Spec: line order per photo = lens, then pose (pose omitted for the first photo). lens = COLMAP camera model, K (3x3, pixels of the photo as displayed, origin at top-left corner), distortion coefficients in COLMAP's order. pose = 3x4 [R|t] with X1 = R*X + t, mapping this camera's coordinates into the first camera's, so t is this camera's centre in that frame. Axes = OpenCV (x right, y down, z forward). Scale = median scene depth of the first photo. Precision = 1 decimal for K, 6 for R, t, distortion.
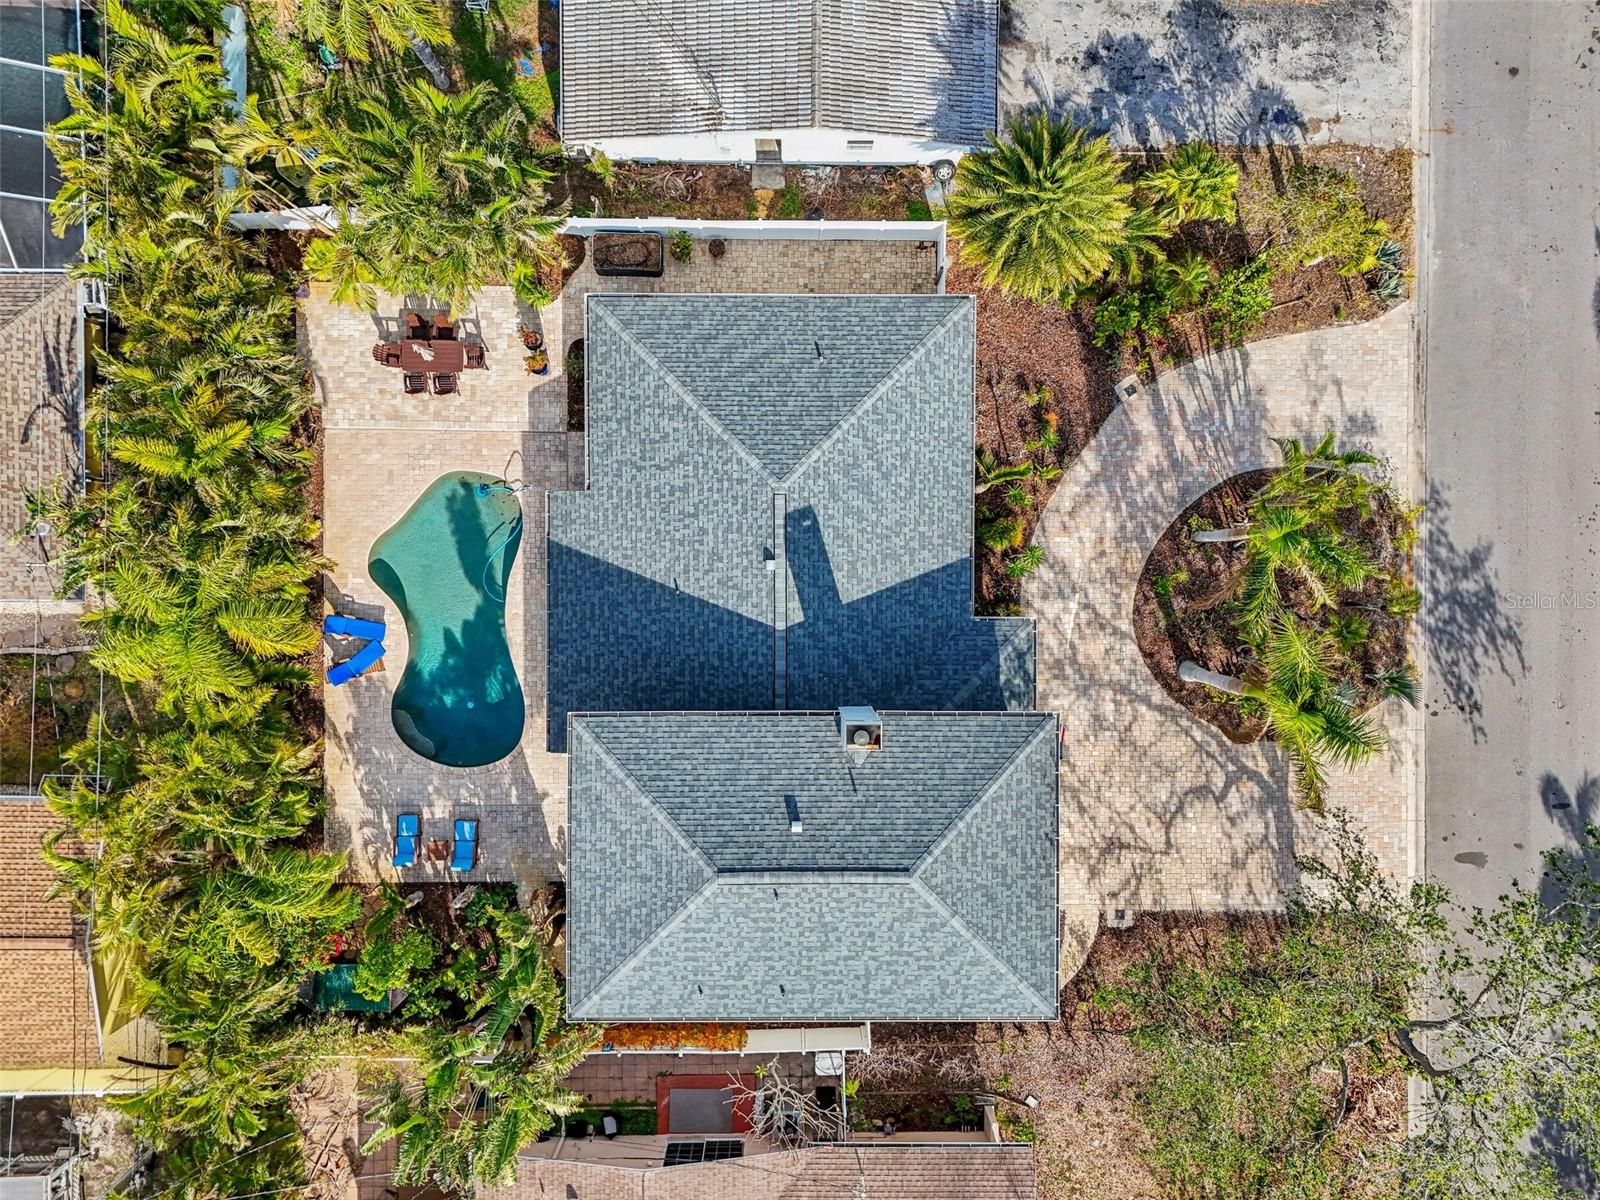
lens RADIAL K [[1168.5, 0, 800.0], [0, 1168.5, 600.0], [0, 0, 1]] dist [0.006075, -0.001895]
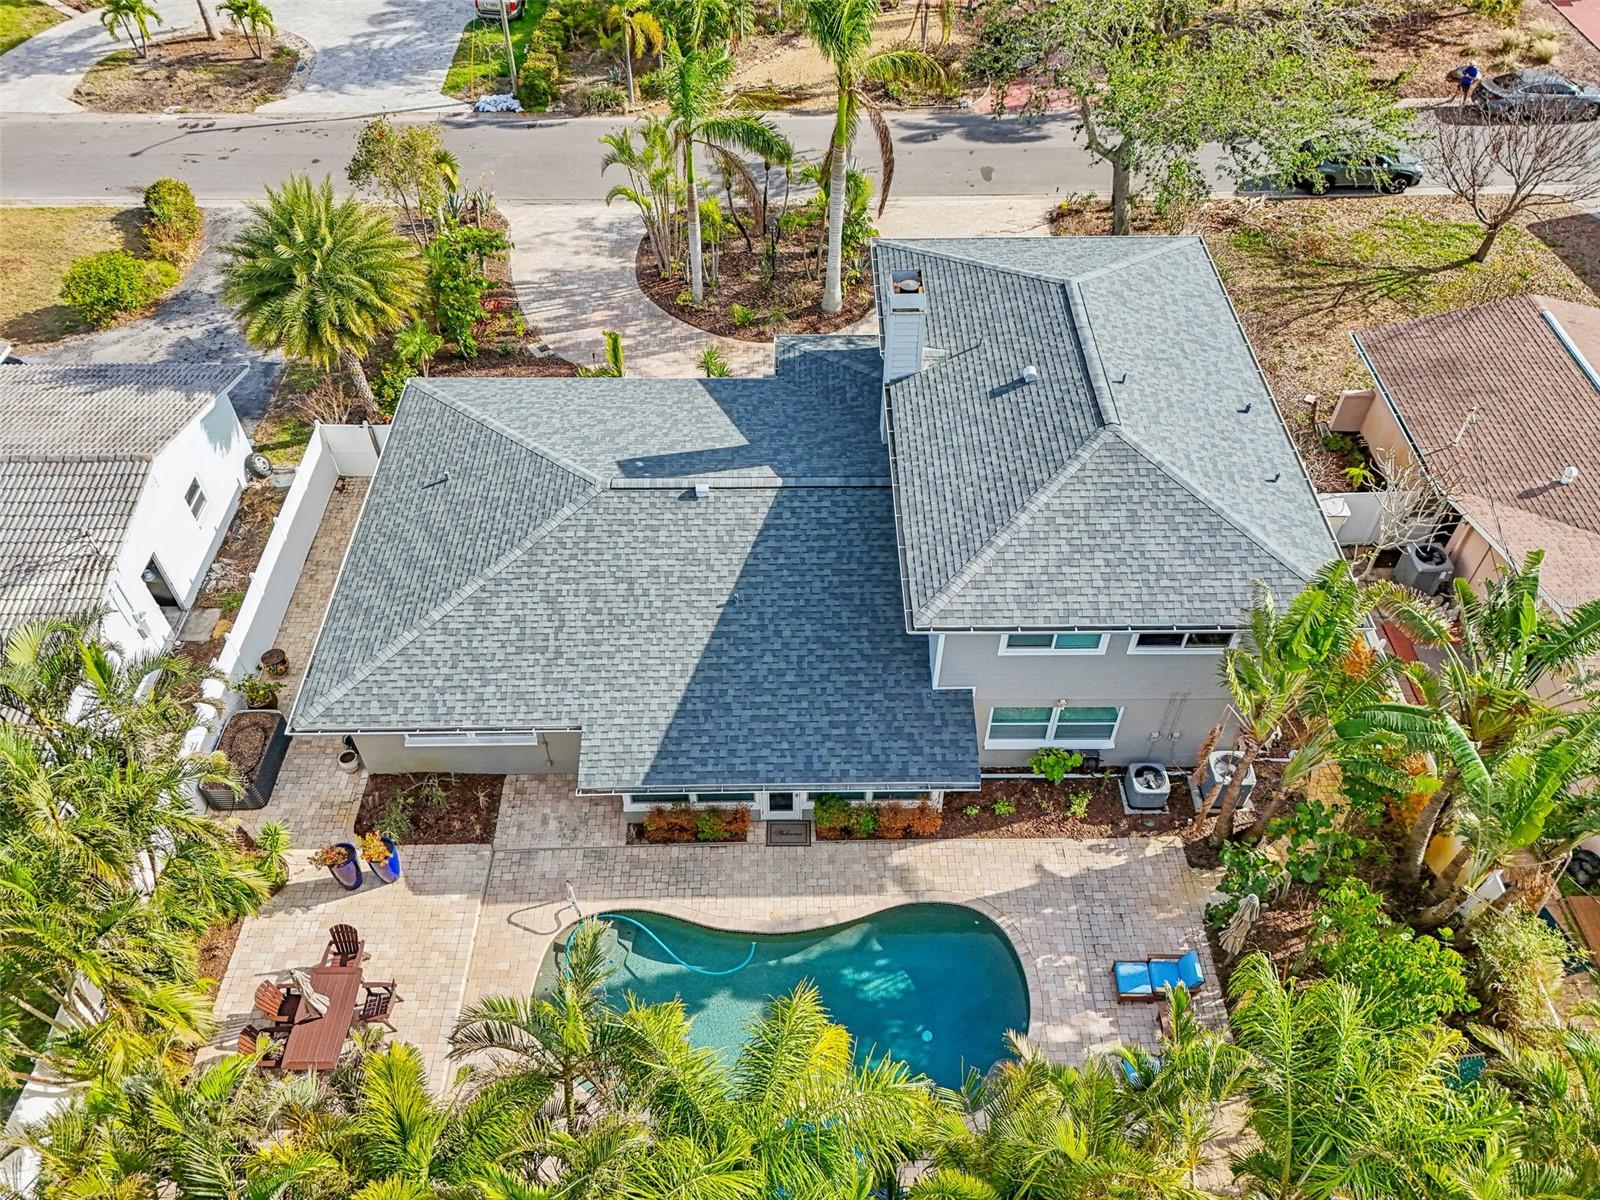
lens RADIAL K [[1168.5, 0, 800.0], [0, 1168.5, 600.0], [0, 0, 1]] dist [0.006075, -0.001895]
pose [[-0.008540, -0.755892, 0.654641, -0.564549], [0.999957, -0.004077, 0.008337, 0.027024], [-0.003633, 0.654684, 0.755894, 0.444614]]
